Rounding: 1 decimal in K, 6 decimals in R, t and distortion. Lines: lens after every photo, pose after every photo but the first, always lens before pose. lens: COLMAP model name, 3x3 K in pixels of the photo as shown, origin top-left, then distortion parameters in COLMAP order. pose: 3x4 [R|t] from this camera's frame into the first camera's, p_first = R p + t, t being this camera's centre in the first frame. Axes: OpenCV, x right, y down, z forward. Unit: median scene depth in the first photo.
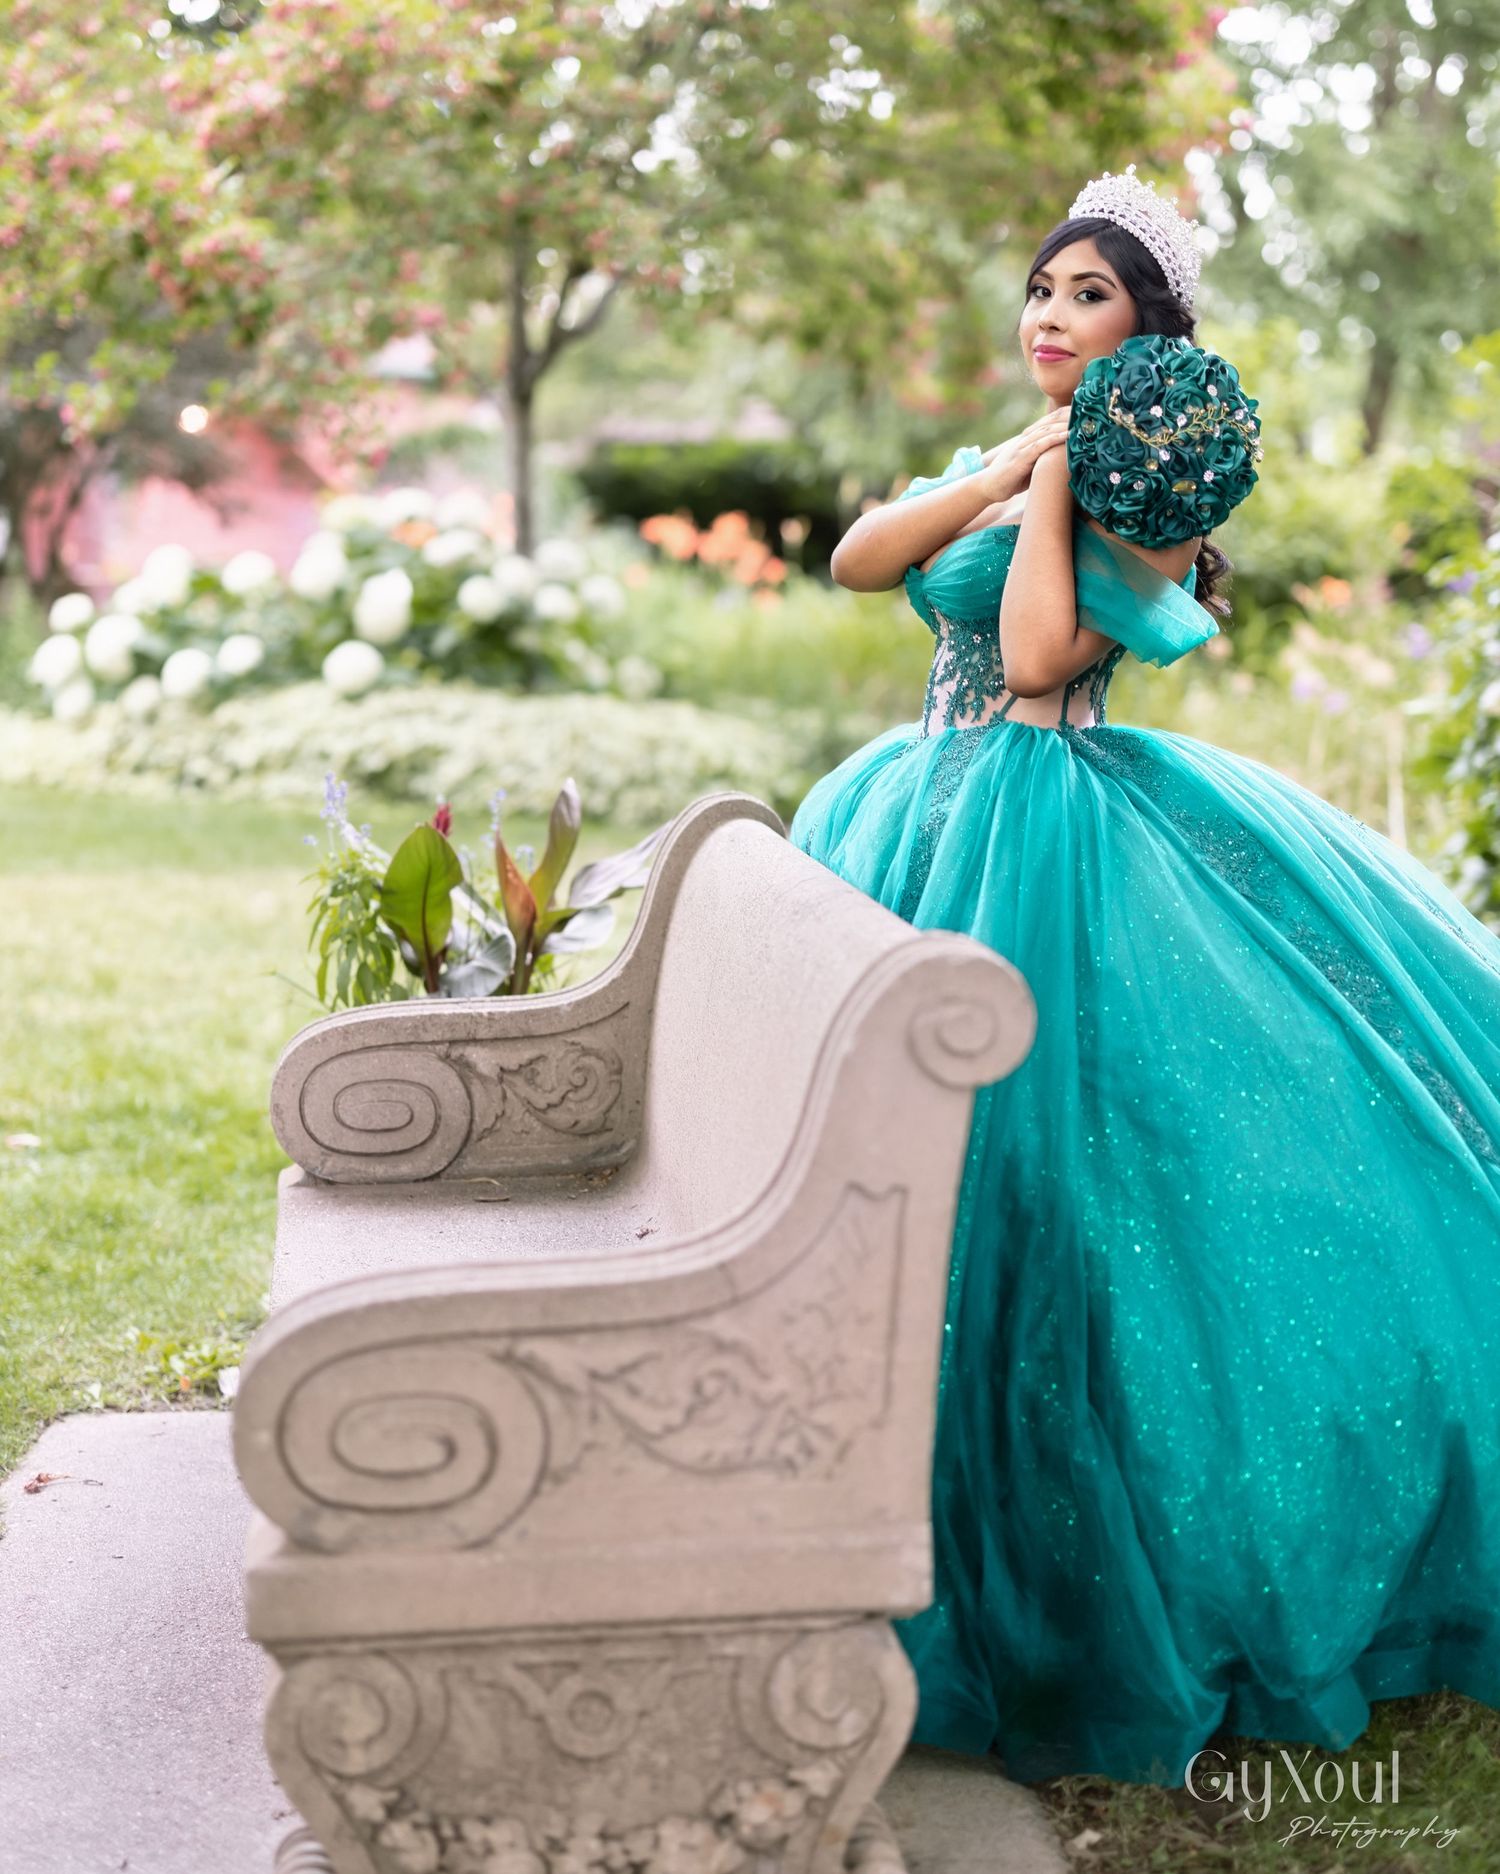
lens RADIAL K [[2775.2, 0, 750.4], [0, 2775.2, 928.8], [0, 0, 1]] dist [0.020423, 0.000000]
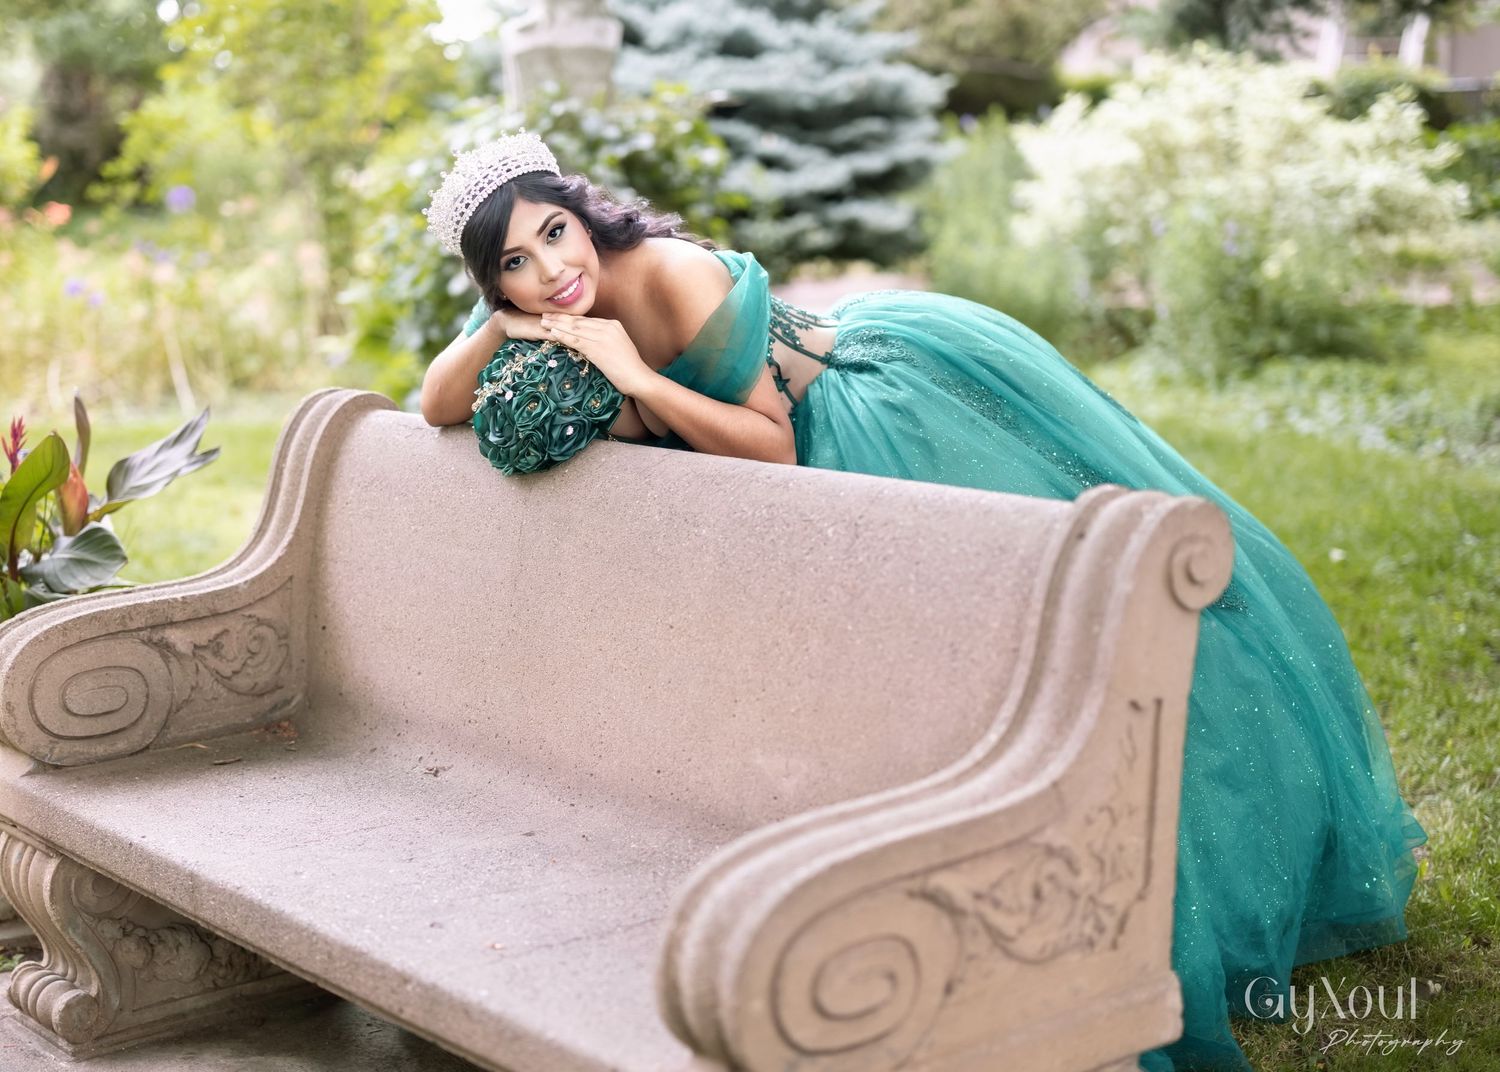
lens RADIAL K [[2098.7, 0, 750.2], [0, 2098.7, 543.3], [0, 0, 1]] dist [0.008172, 0.000000]
pose [[0.894376, -0.095573, 0.436986, -0.260464], [0.079682, 0.995324, 0.054602, -0.019777], [-0.440161, -0.014015, 0.897810, 0.138347]]
